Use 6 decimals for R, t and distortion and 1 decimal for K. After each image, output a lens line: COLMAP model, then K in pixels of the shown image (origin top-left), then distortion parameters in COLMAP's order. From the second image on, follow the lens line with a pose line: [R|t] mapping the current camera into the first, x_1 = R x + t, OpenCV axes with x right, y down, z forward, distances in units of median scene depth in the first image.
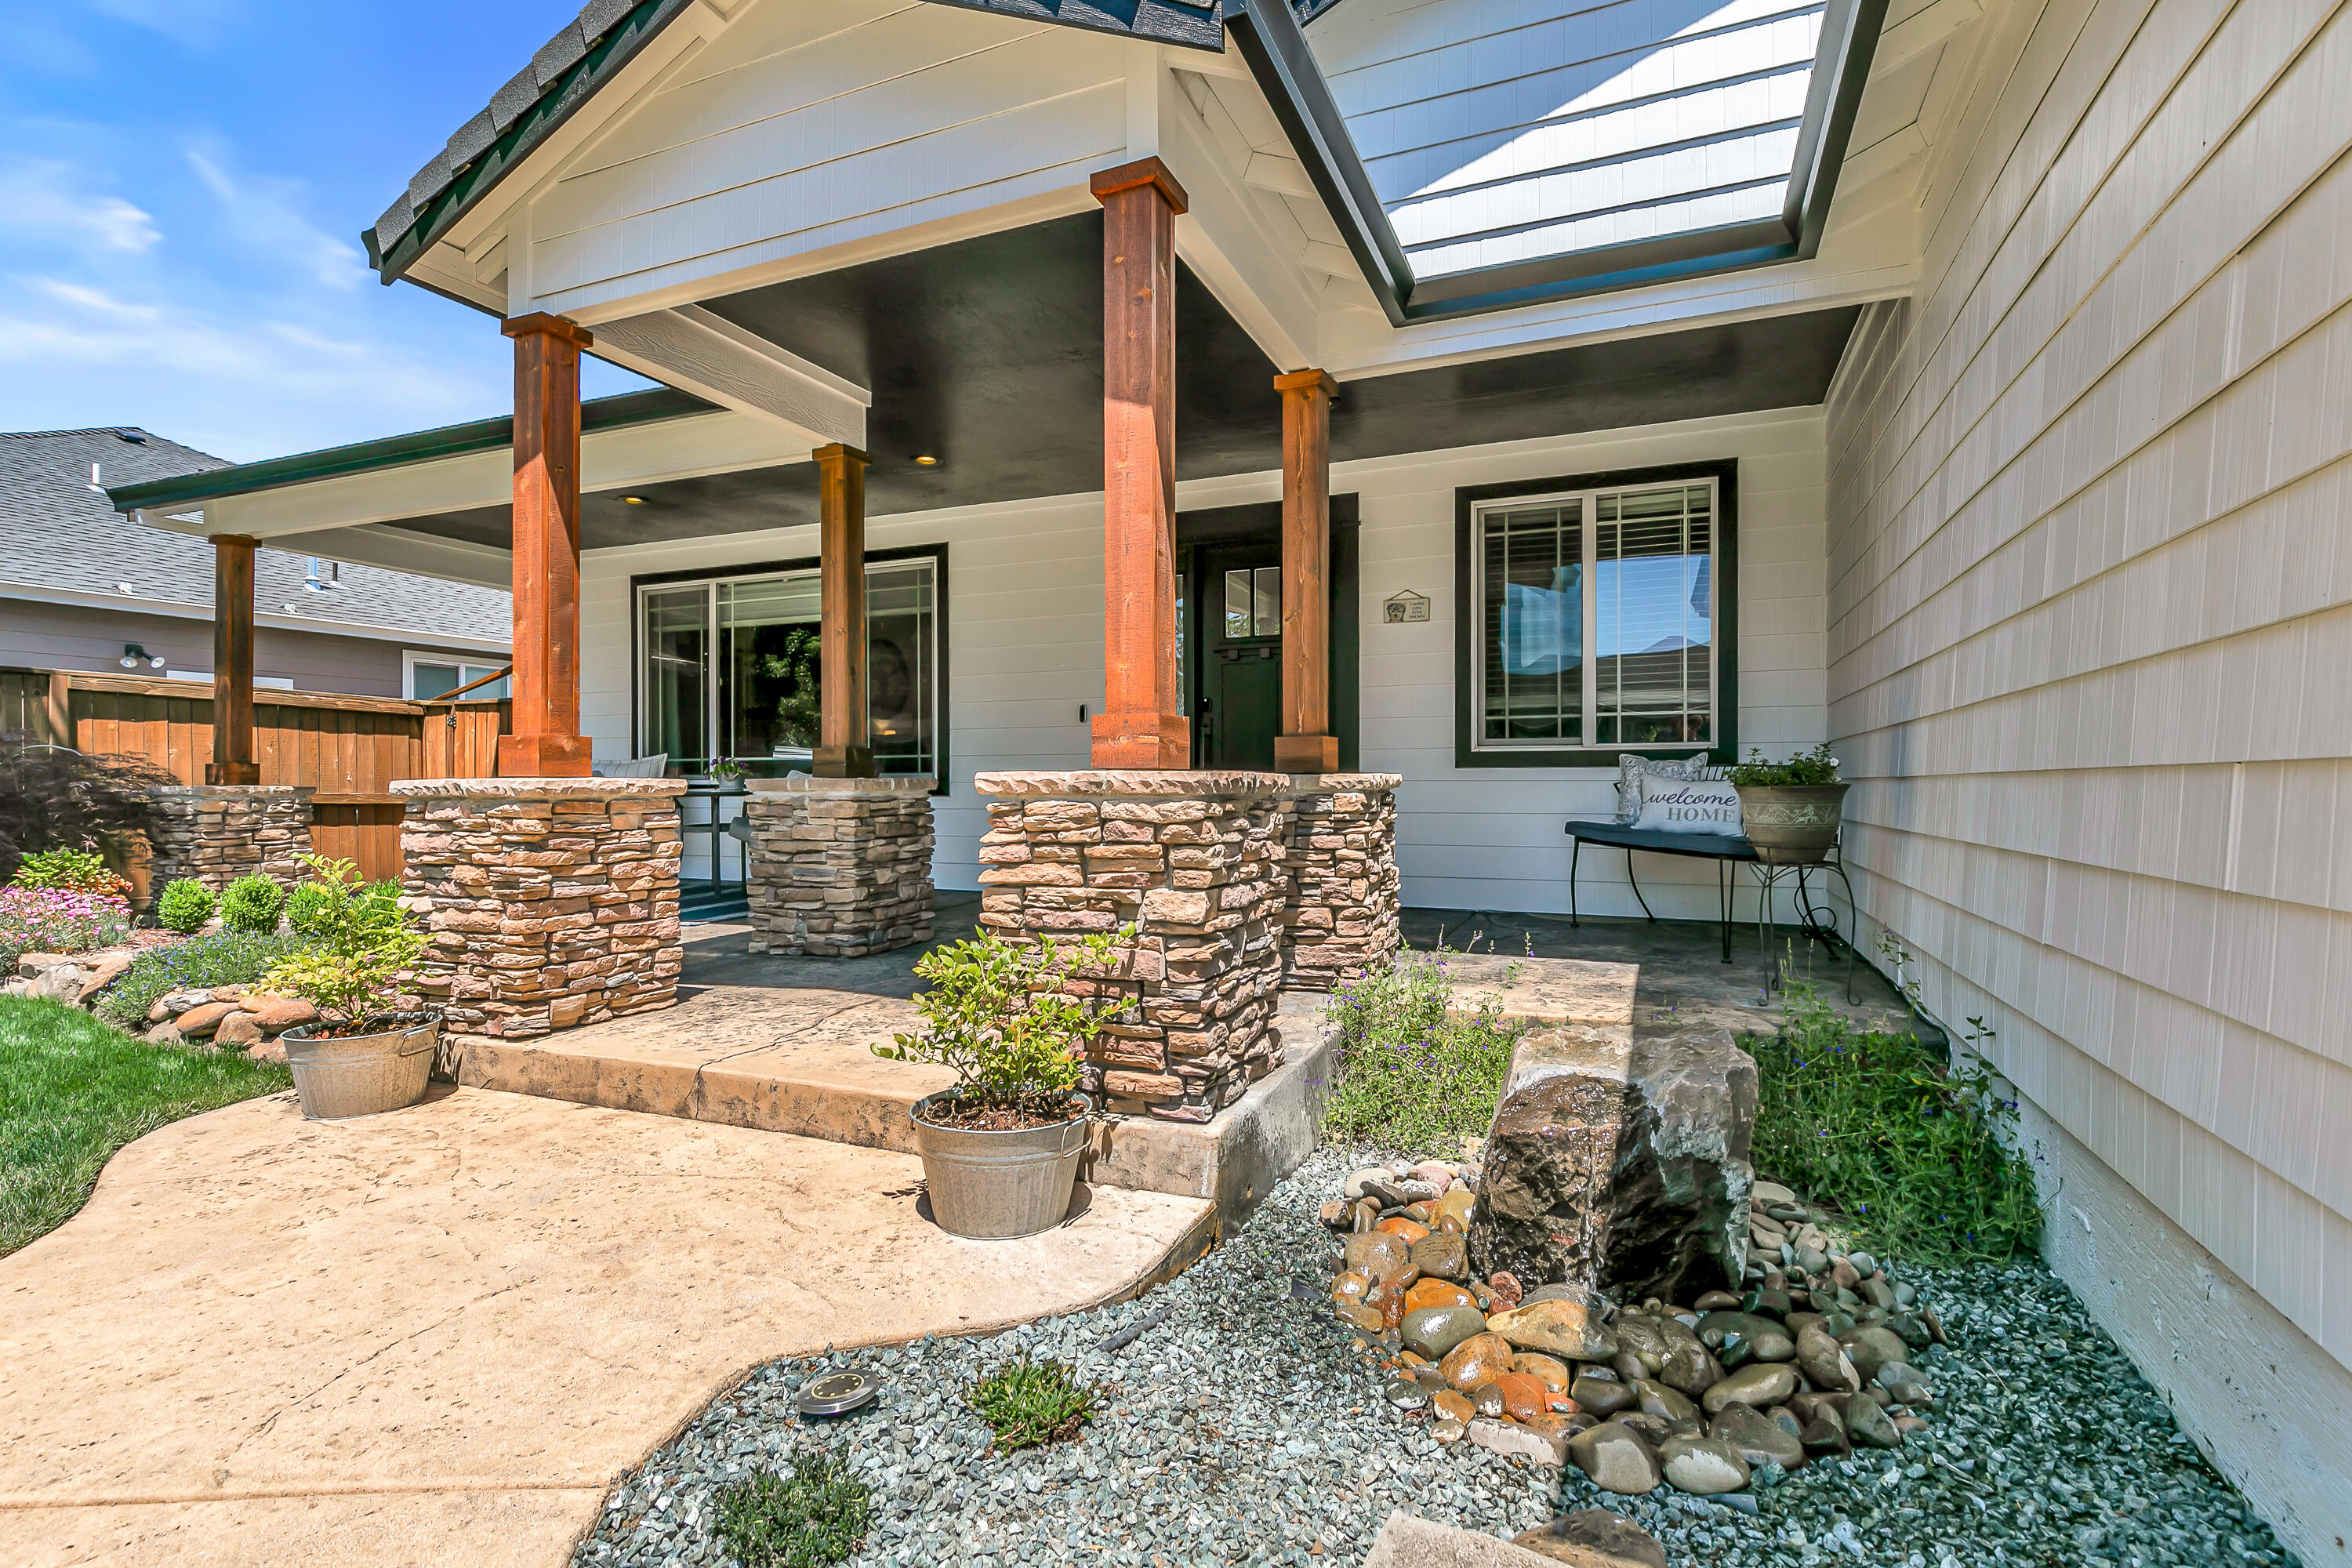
lens RADIAL K [[1093.0, 0, 1186.6], [0, 1093.0, 777.6], [0, 0, 1]] dist [0.009743, 0.000273]
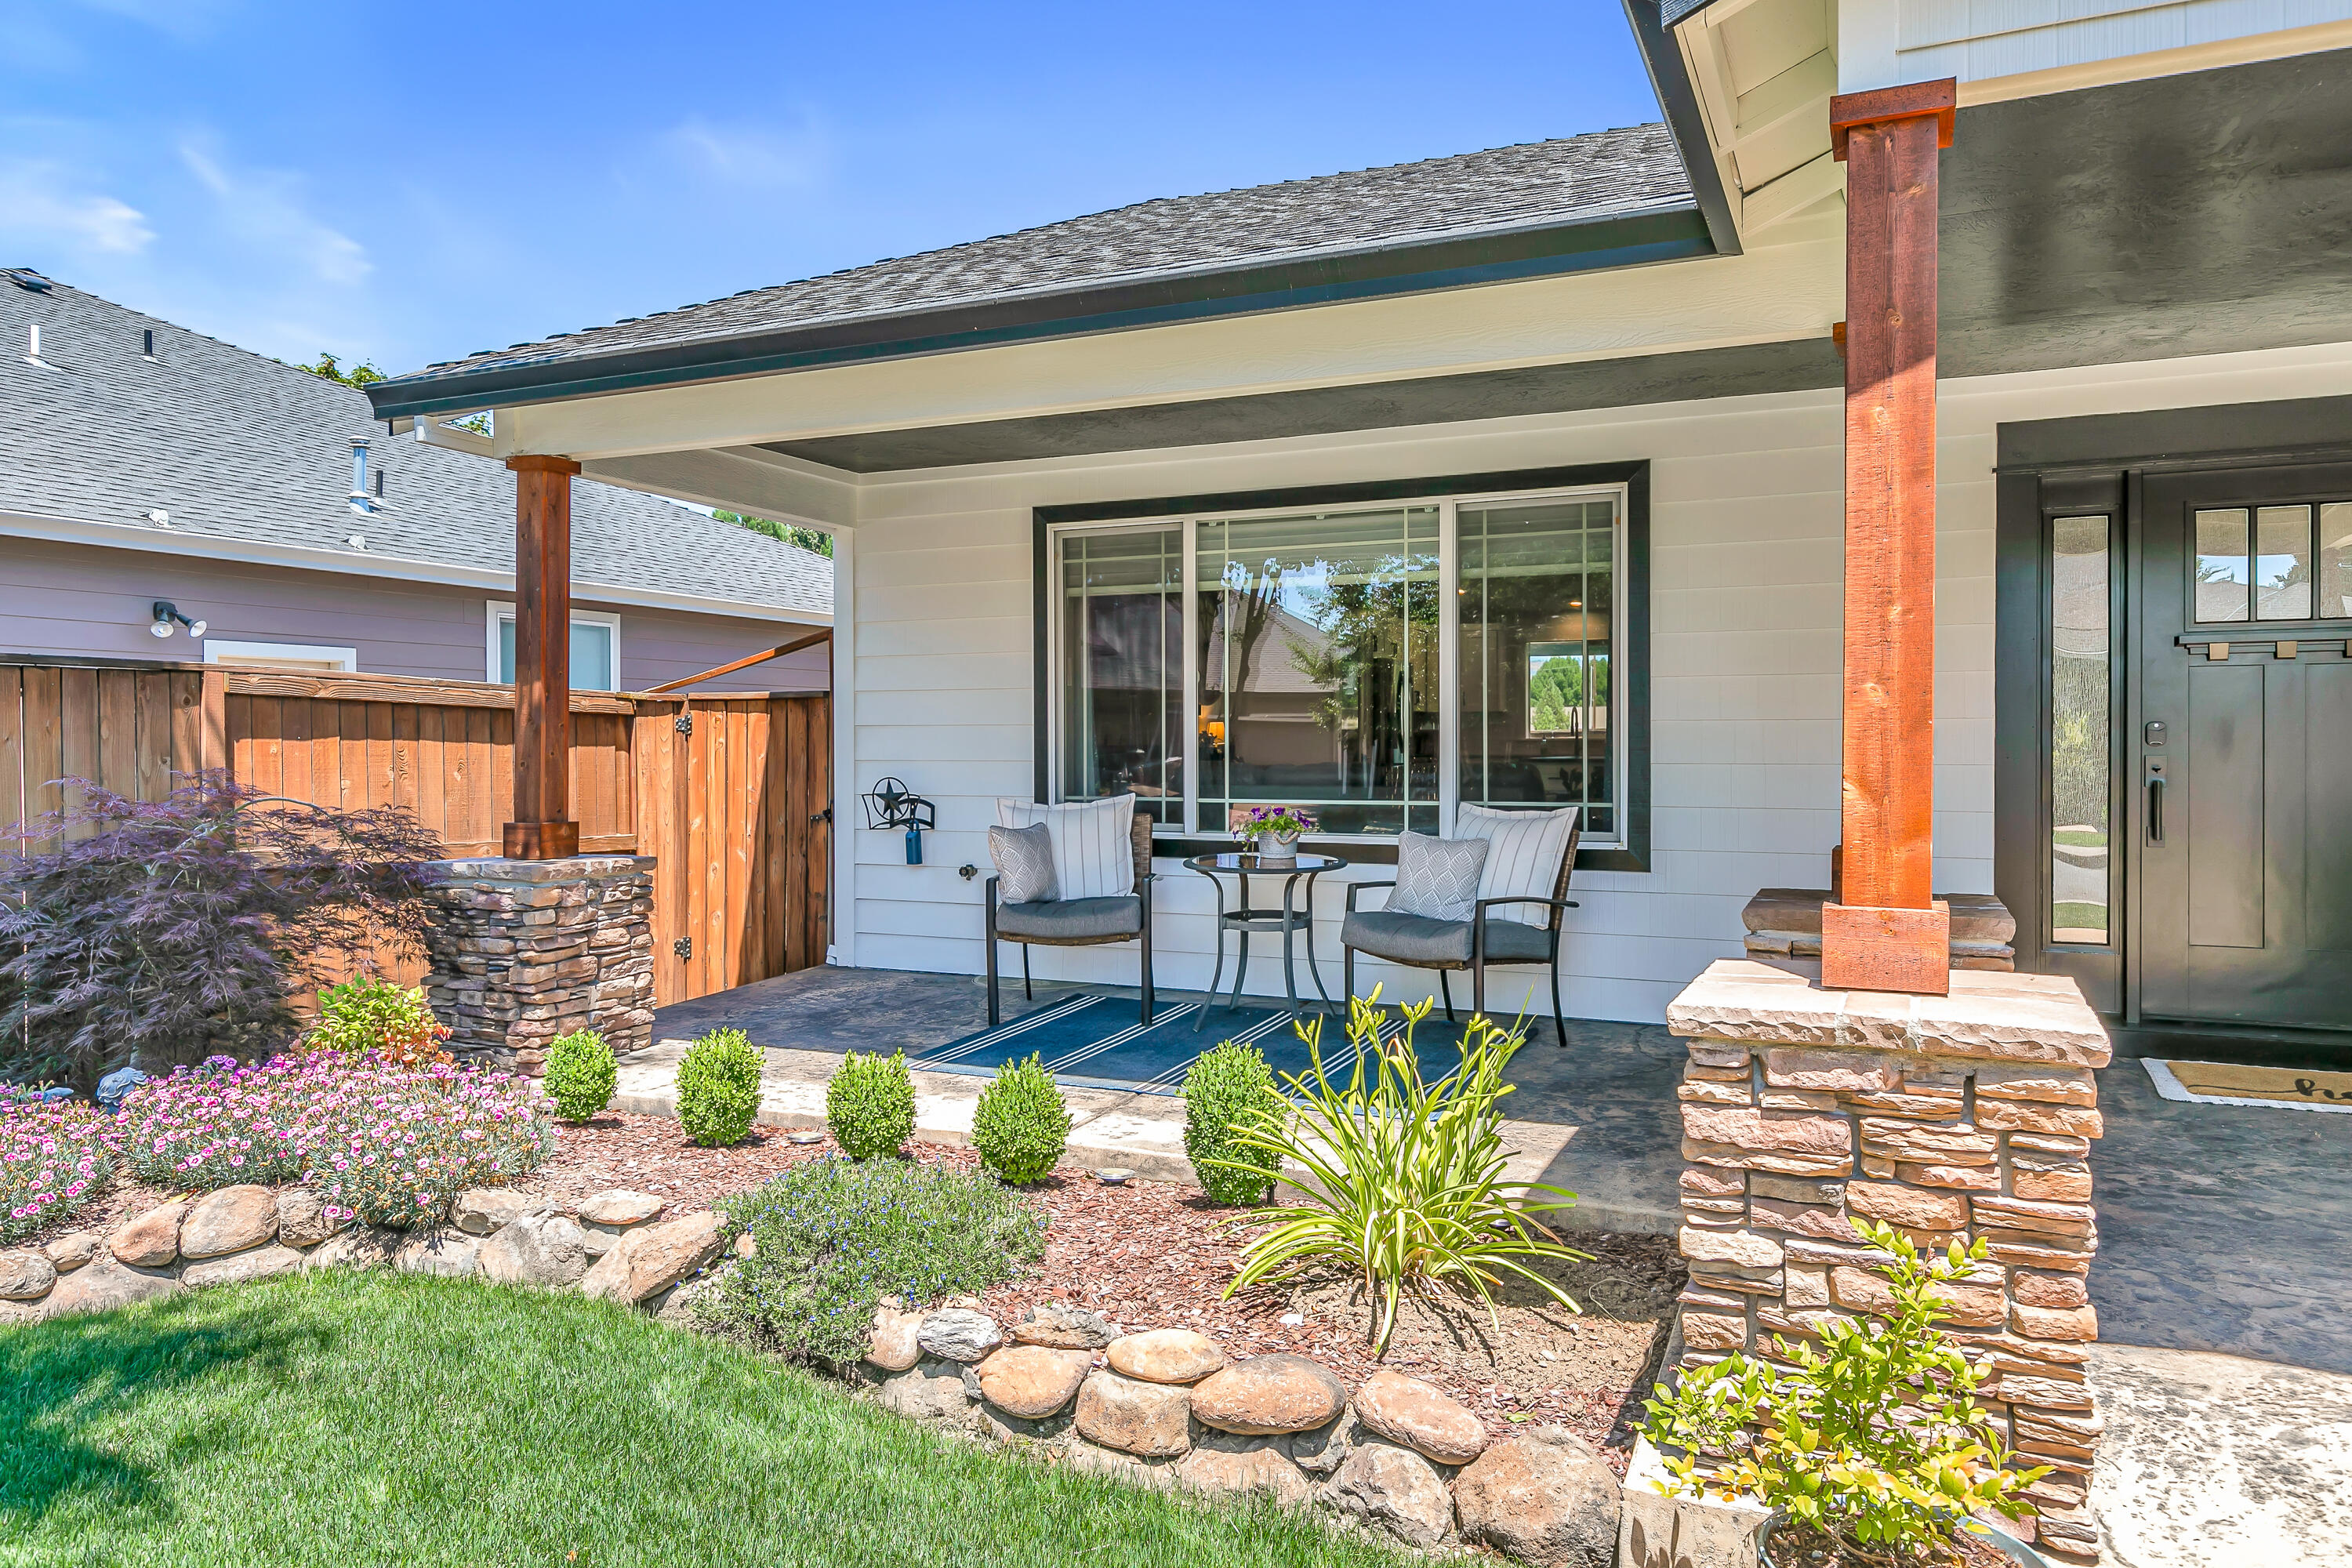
lens RADIAL K [[1511.9, 0, 1193.0], [0, 1511.9, 745.4], [0, 0, 1]] dist [-0.001414, 0.009763]
pose [[0.999817, 0.001496, -0.019083, -0.915642], [-0.001364, 0.999975, 0.006904, -0.119481], [0.019093, -0.006877, 0.999794, 0.287885]]
